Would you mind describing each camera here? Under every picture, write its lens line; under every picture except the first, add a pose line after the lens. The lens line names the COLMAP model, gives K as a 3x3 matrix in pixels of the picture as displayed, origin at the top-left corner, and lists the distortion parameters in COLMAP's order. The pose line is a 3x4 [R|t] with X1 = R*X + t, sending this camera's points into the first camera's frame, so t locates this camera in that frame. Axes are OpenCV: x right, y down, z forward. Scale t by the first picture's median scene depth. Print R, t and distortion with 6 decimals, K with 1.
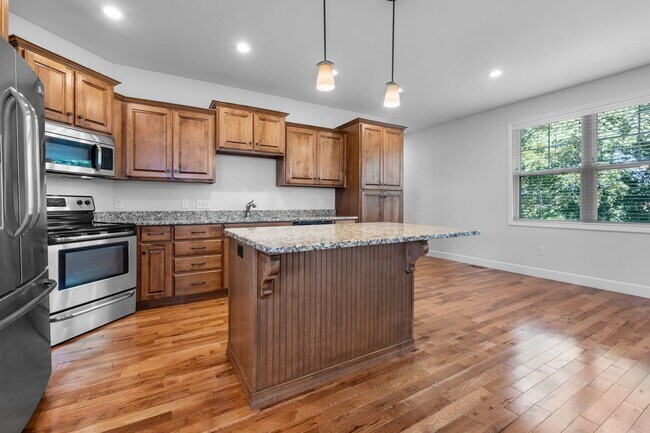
lens RADIAL K [[280.7, 0, 319.6], [0, 280.7, 204.9], [0, 0, 1]] dist [-0.001352, -0.000158]
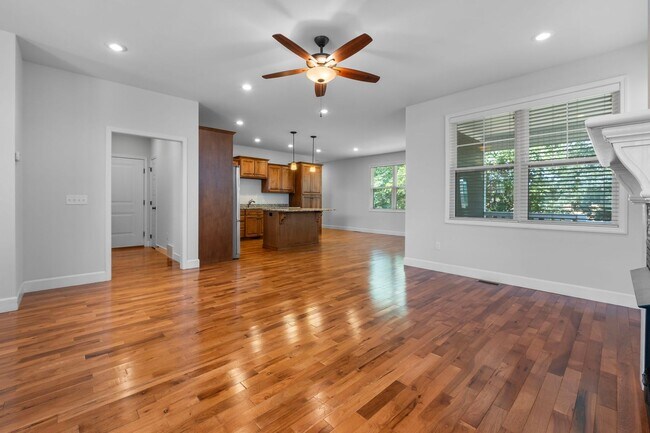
lens RADIAL K [[280.7, 0, 319.6], [0, 280.7, 204.9], [0, 0, 1]] dist [-0.001352, -0.000158]
pose [[0.974251, 0.002802, 0.225449, -0.221980], [-0.005723, 0.999908, 0.012307, -0.002457], [-0.225393, -0.013280, 0.974177, -1.225483]]
